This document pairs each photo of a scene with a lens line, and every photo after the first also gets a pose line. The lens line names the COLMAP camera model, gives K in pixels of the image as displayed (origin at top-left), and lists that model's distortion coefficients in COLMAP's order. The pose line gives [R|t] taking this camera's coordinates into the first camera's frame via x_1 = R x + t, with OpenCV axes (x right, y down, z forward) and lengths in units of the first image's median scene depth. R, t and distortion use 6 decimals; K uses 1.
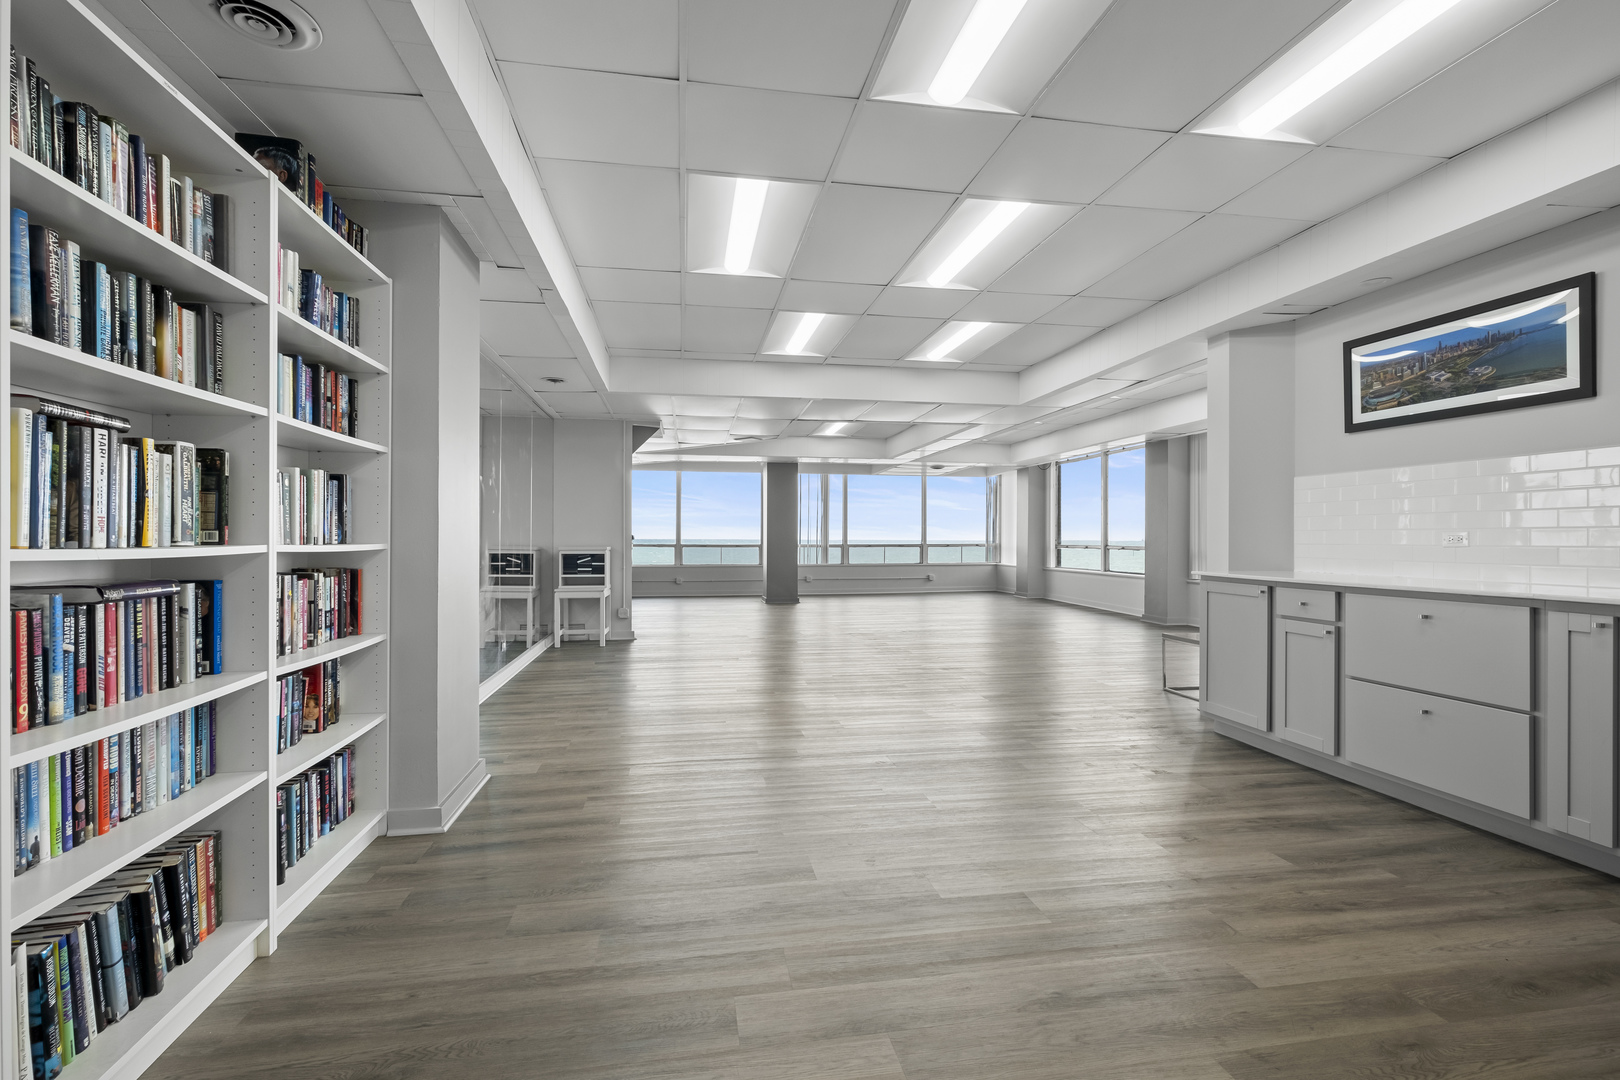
lens RADIAL K [[748.1, 0, 807.1], [0, 748.1, 539.6], [0, 0, 1]] dist [-0.003449, -0.000177]
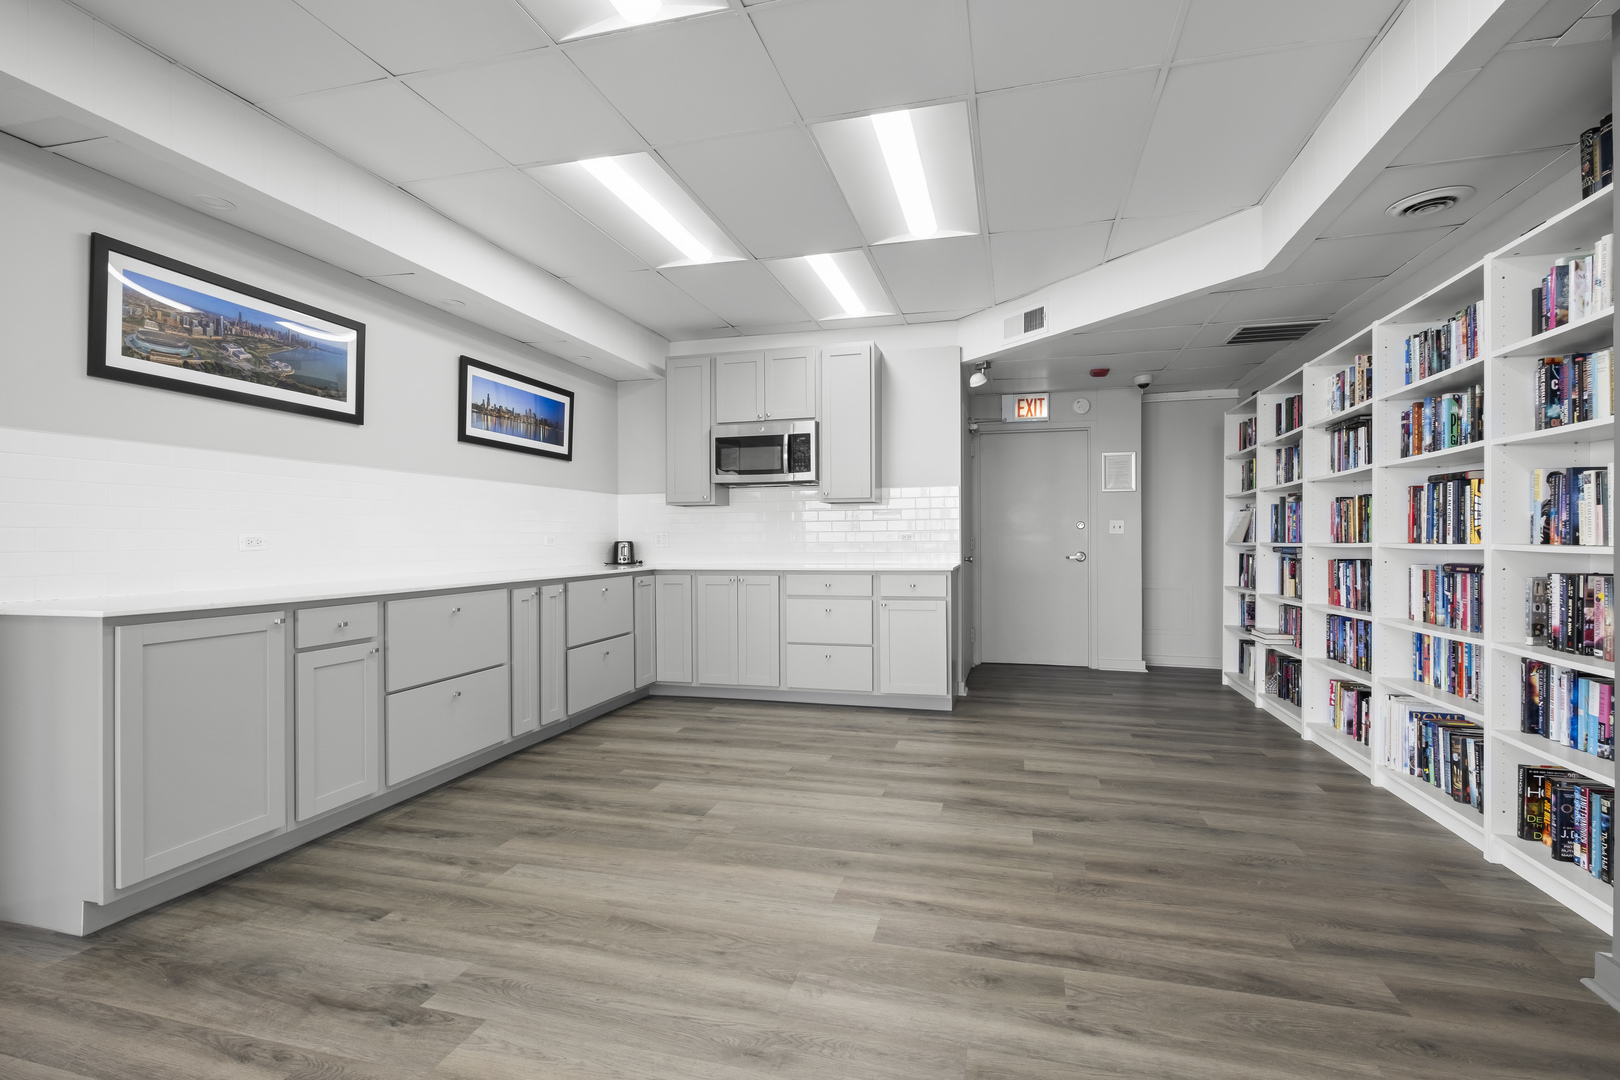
lens RADIAL K [[748.1, 0, 807.4], [0, 748.1, 543.7], [0, 0, 1]] dist [-0.003449, -0.000177]
pose [[-0.904664, 0.000510, 0.426124, -0.116725], [0.004861, 0.999947, 0.009124, -0.003347], [-0.426097, 0.010326, -0.904619, 1.560578]]
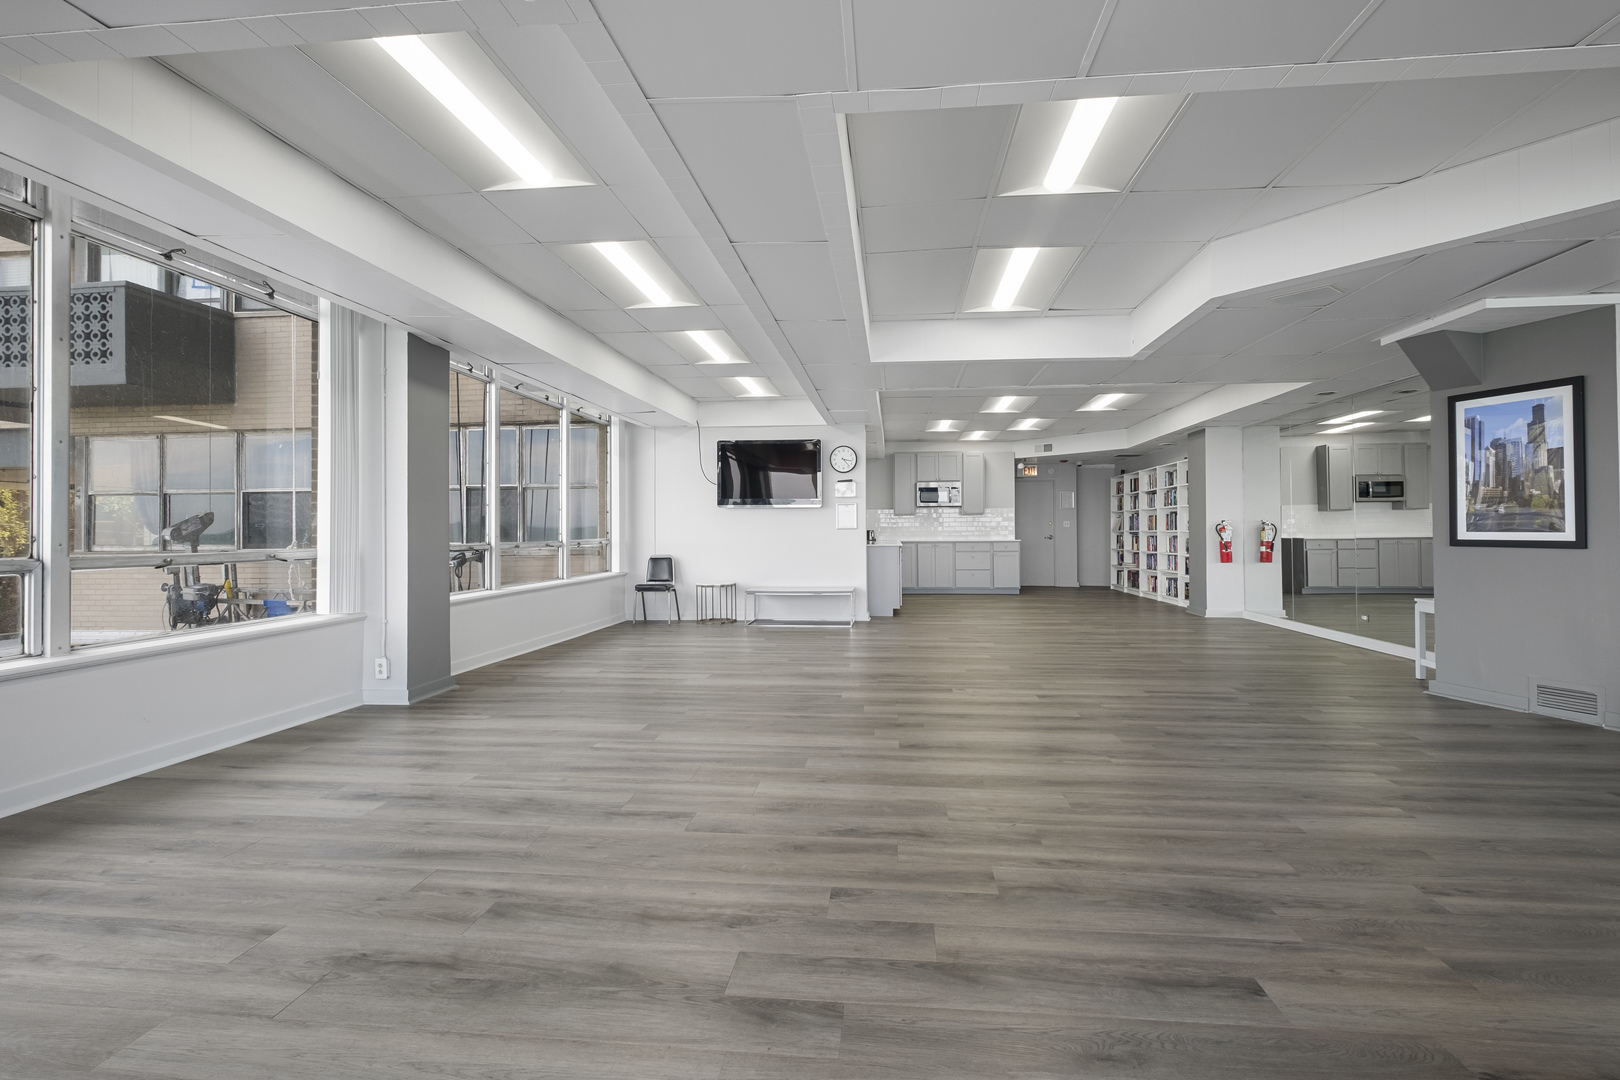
lens RADIAL K [[748.1, 0, 814.2], [0, 748.1, 527.1], [0, 0, 1]] dist [-0.003449, -0.000177]
pose [[-0.961406, 0.004901, 0.275090, 0.058260], [0.004573, 0.999988, -0.001832, -0.005324], [-0.275095, -0.000503, -0.961417, 2.978849]]
